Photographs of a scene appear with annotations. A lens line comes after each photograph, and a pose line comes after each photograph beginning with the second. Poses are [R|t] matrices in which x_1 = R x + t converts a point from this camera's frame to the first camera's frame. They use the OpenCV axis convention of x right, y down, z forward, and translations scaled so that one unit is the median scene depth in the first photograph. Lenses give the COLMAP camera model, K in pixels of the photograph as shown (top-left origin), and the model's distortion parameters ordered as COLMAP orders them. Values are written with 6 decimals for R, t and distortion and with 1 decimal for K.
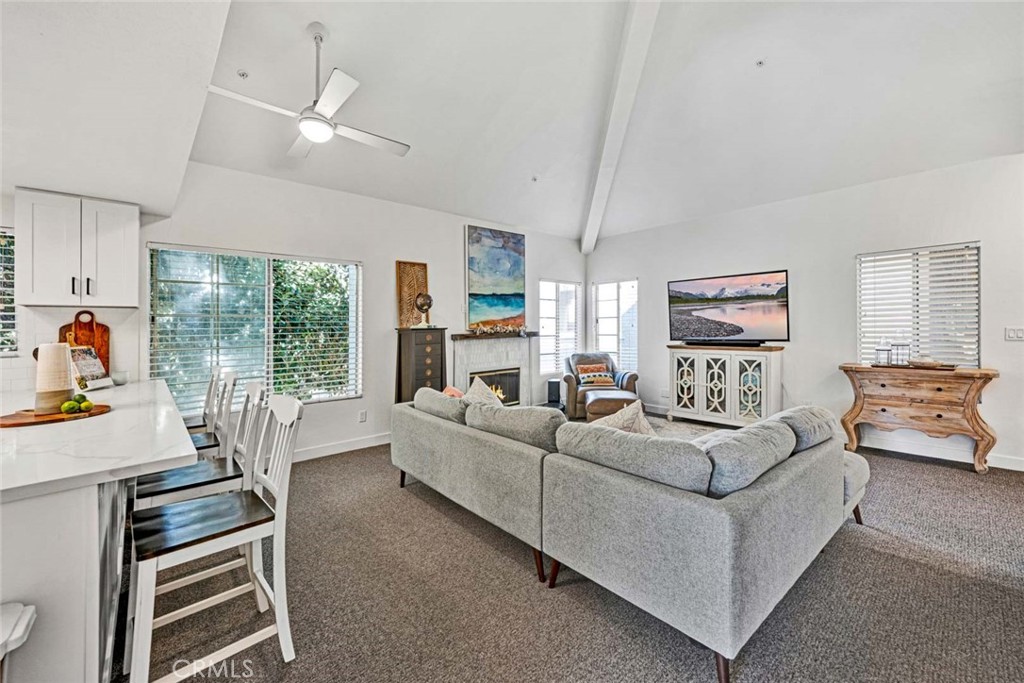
lens RADIAL K [[417.2, 0, 508.1], [0, 417.2, 326.5], [0, 0, 1]] dist [-0.001431, -0.001882]
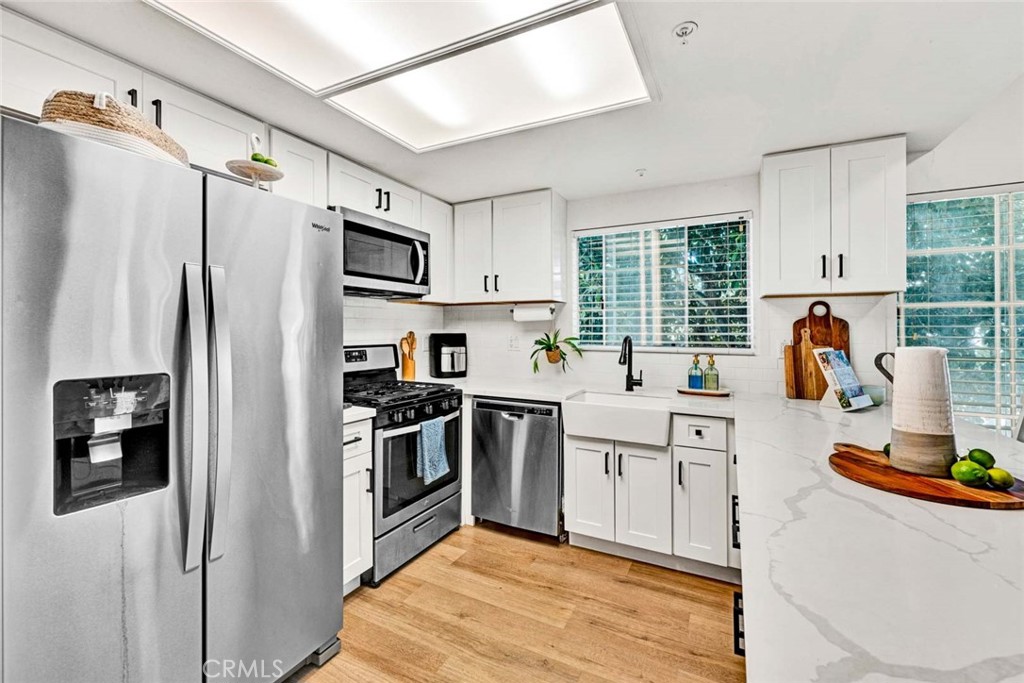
lens RADIAL K [[417.2, 0, 513.8], [0, 417.2, 329.1], [0, 0, 1]] dist [-0.001431, -0.001882]
pose [[0.377553, 0.009728, -0.925937, -0.307235], [-0.007520, 0.999944, 0.007439, 0.007362], [0.925957, 0.004154, 0.377605, 0.108146]]
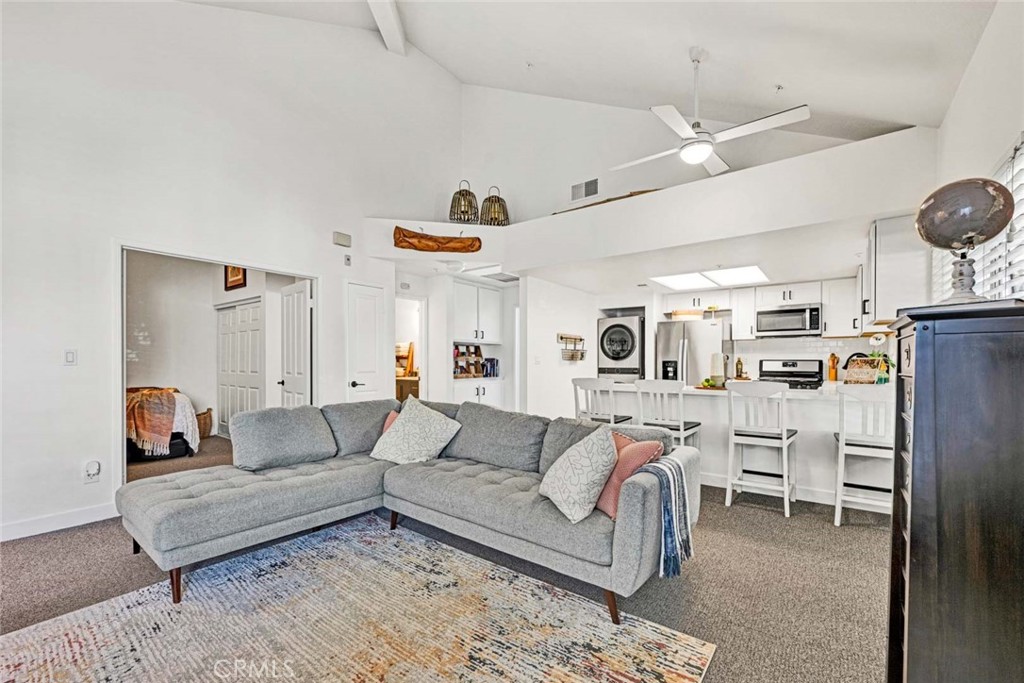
lens RADIAL K [[417.2, 0, 522.7], [0, 417.2, 359.7], [0, 0, 1]] dist [-0.001431, -0.001882]
pose [[-0.977521, 0.006848, -0.210728, 0.080780], [0.006419, 0.999976, 0.002720, 0.023614], [0.210742, 0.001306, -0.977541, 1.053851]]
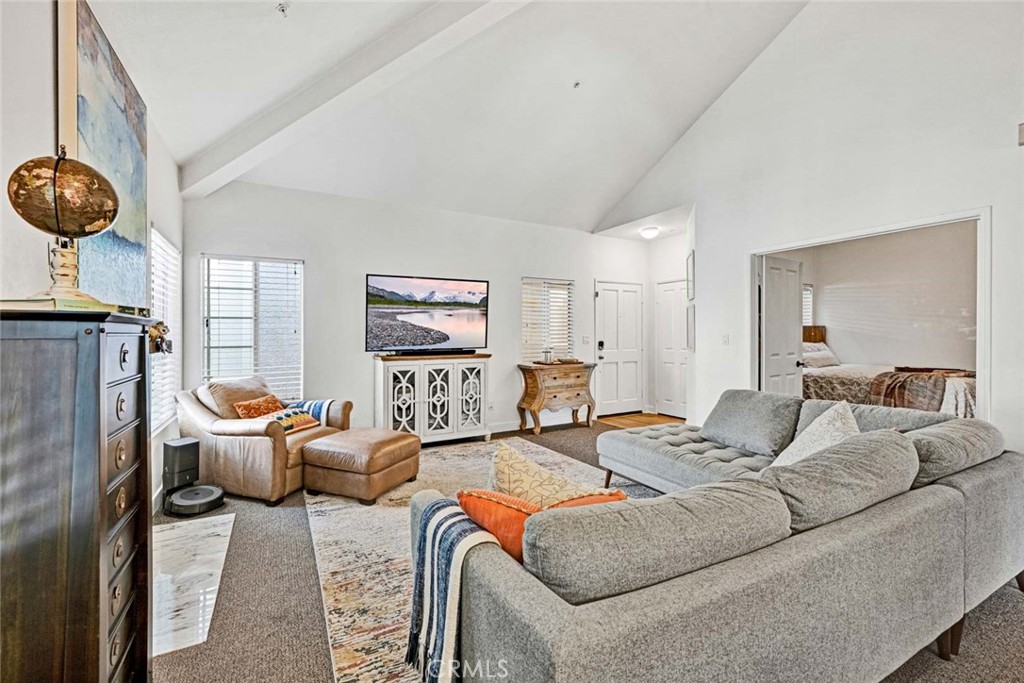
lens RADIAL K [[417.2, 0, 517.5], [0, 417.2, 336.2], [0, 0, 1]] dist [-0.001431, -0.001882]
pose [[0.229382, 0.013187, 0.973247, -0.327189], [0.006511, 0.999865, -0.015082, 0.021145], [-0.973315, 0.009797, 0.229265, 0.632425]]
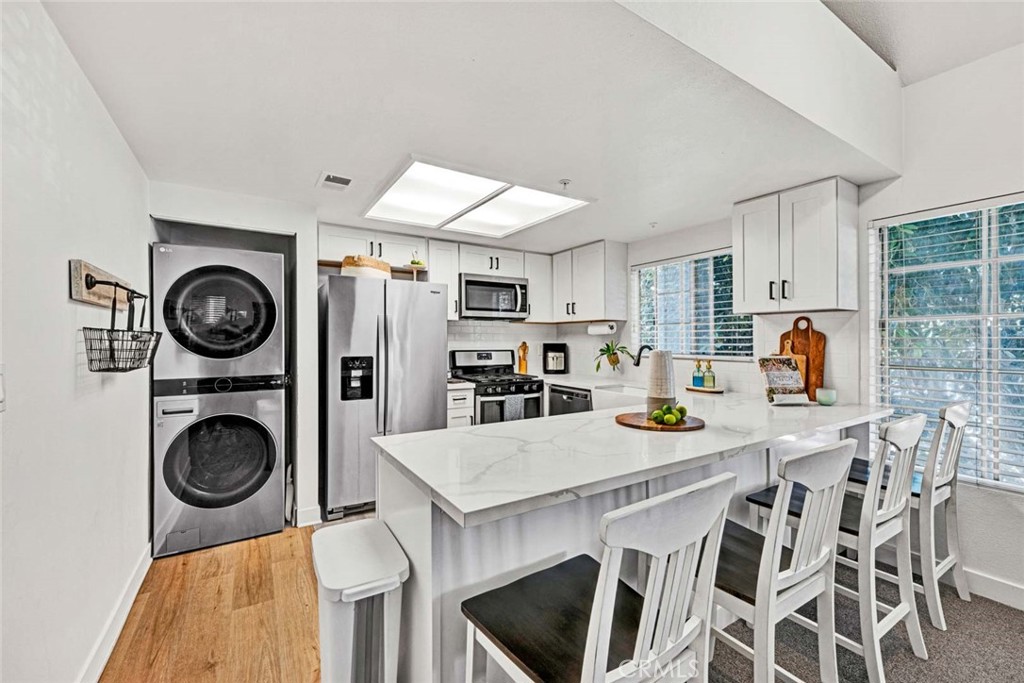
lens RADIAL K [[417.2, 0, 521.6], [0, 417.2, 336.1], [0, 0, 1]] dist [-0.001431, -0.001882]
pose [[-0.133331, 0.000272, -0.991072, -0.023664], [-0.003750, 0.999993, 0.000779, 0.003348], [0.991065, 0.003820, -0.133329, 0.308010]]
